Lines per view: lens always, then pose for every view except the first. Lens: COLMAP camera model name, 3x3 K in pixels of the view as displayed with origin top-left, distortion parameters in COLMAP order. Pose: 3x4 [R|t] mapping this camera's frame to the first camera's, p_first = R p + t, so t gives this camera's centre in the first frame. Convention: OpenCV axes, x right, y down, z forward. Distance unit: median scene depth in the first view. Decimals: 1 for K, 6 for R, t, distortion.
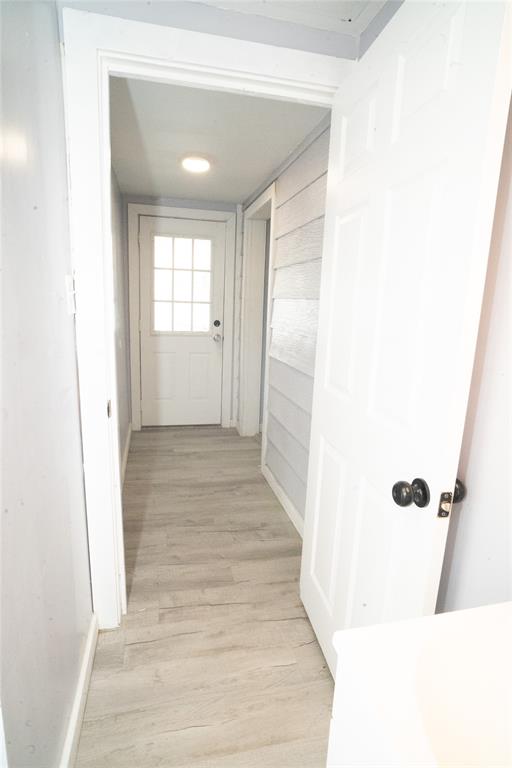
lens RADIAL K [[404.3, 0, 256.0], [0, 404.3, 384.0], [0, 0, 1]] dist [-0.052286, 0.028854]
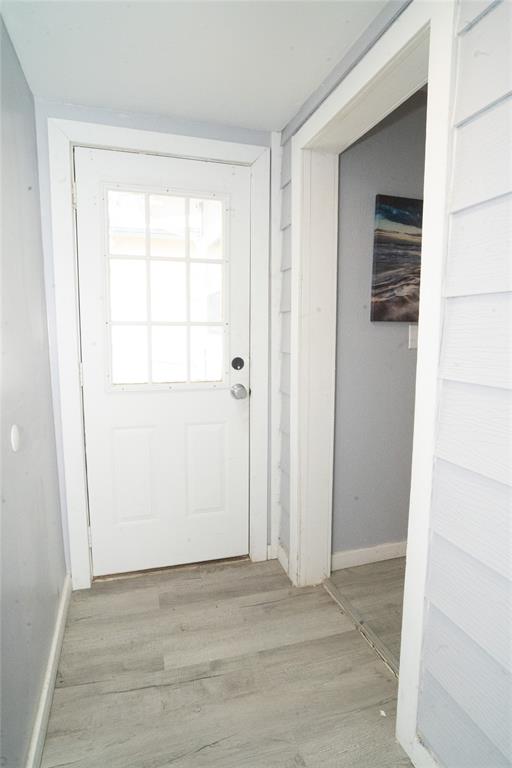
lens RADIAL K [[470.8, 0, 272.0], [0, 470.8, 393.0], [0, 0, 1]] dist [-0.051608, 0.051051]
pose [[0.996837, -0.040085, 0.068623, -0.098076], [0.044246, 0.997203, -0.060237, -0.076814], [-0.066017, 0.063083, 0.995822, 0.416188]]
